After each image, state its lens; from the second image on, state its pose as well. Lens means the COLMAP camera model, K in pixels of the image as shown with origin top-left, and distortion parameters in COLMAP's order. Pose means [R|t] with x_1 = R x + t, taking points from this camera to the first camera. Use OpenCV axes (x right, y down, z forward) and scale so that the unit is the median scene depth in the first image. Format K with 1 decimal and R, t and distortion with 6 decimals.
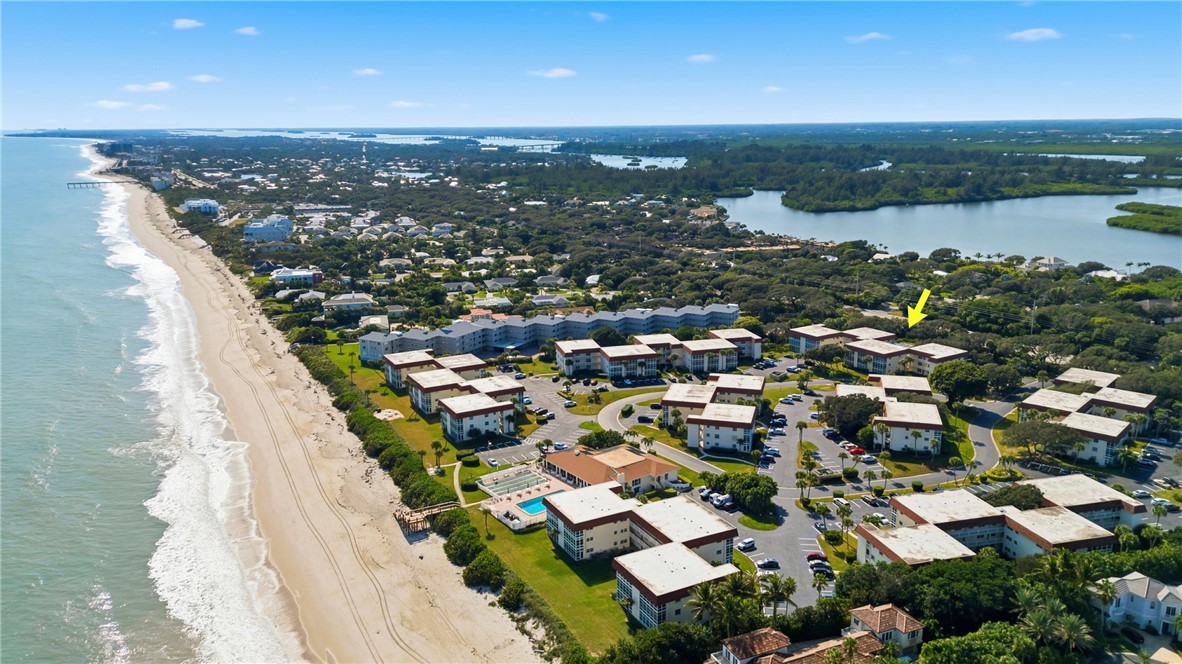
lens RADIAL K [[856.7, 0, 591.0], [0, 856.7, 332.0], [0, 0, 1]] dist [0.100239, -0.130075]
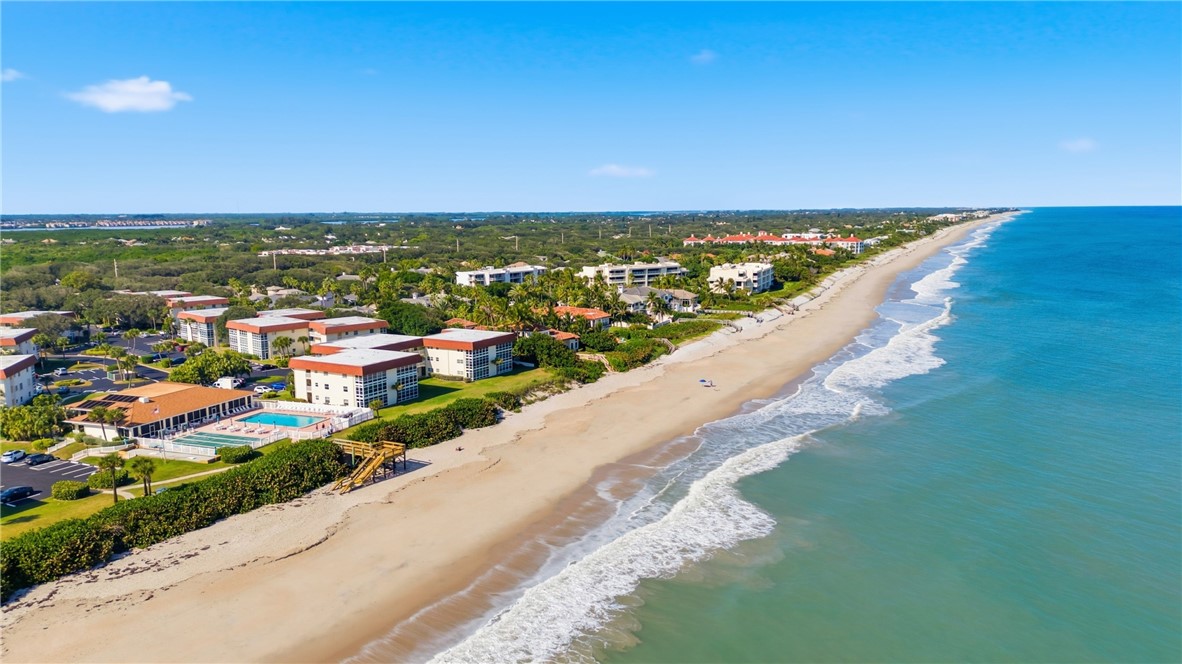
lens RADIAL K [[856.7, 0, 591.0], [0, 856.7, 332.0], [0, 0, 1]] dist [0.100239, -0.130075]
pose [[-0.531098, -0.106553, 0.840584, -0.673704], [0.208496, 0.945124, 0.251536, 0.000759], [-0.821258, 0.308849, -0.479737, 0.954187]]
